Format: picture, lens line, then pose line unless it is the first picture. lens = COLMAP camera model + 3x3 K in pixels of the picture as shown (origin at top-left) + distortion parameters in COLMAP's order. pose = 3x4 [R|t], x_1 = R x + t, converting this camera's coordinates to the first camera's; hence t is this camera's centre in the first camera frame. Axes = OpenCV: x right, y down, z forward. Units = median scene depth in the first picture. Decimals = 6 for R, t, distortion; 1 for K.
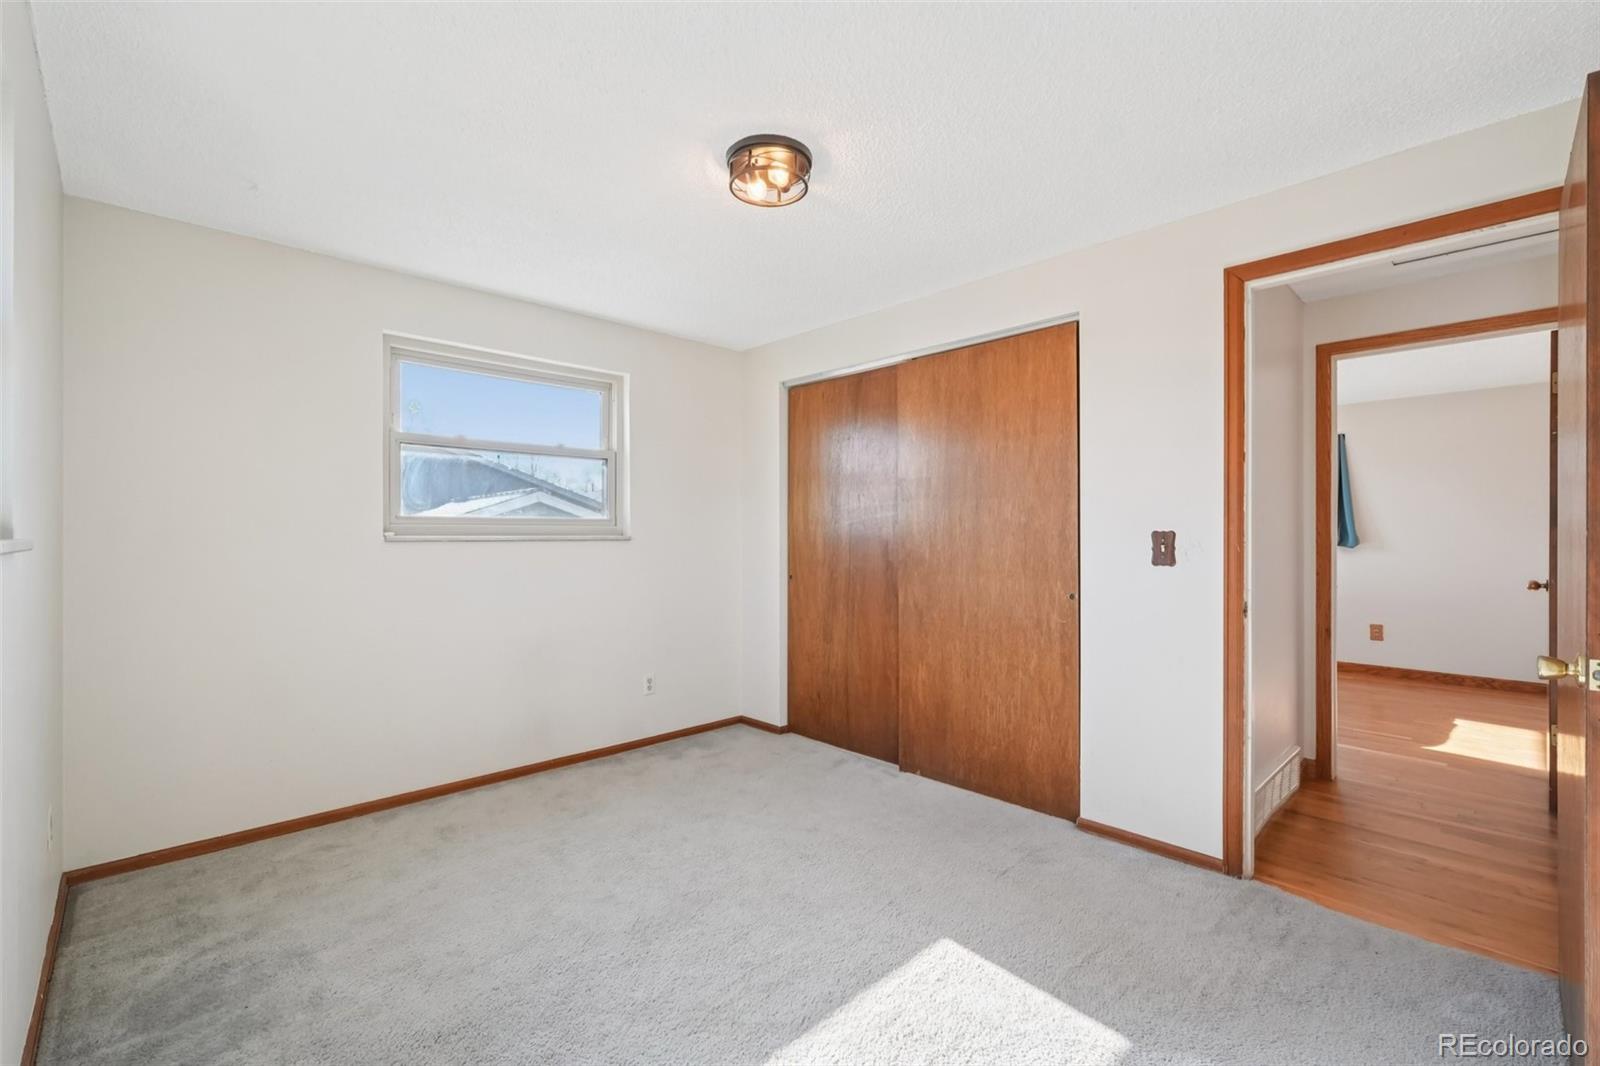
lens RADIAL K [[685.3, 0, 807.1], [0, 685.3, 534.4], [0, 0, 1]] dist [0.001165, 0.000318]
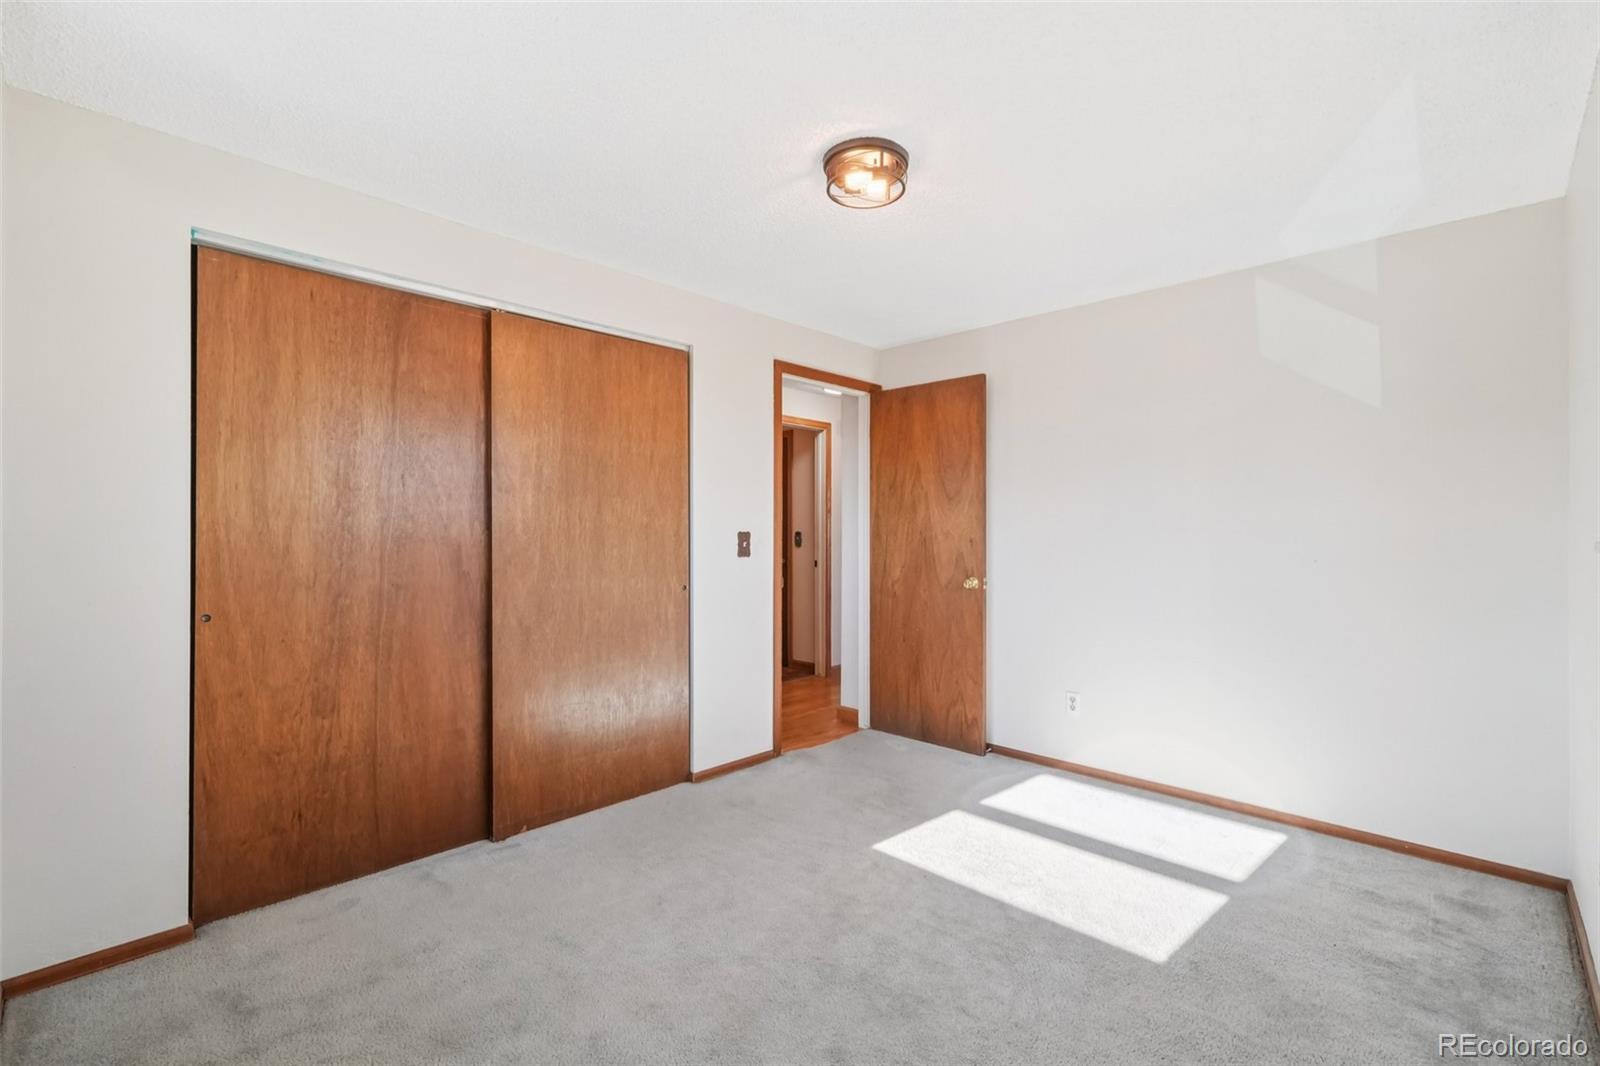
lens RADIAL K [[685.3, 0, 807.1], [0, 685.3, 534.4], [0, 0, 1]] dist [0.001165, 0.000318]
pose [[-0.003171, -0.000993, 0.999994, -0.689798], [0.001326, 0.999999, 0.000997, -0.000504], [-0.999994, 0.001329, -0.003170, 0.711803]]
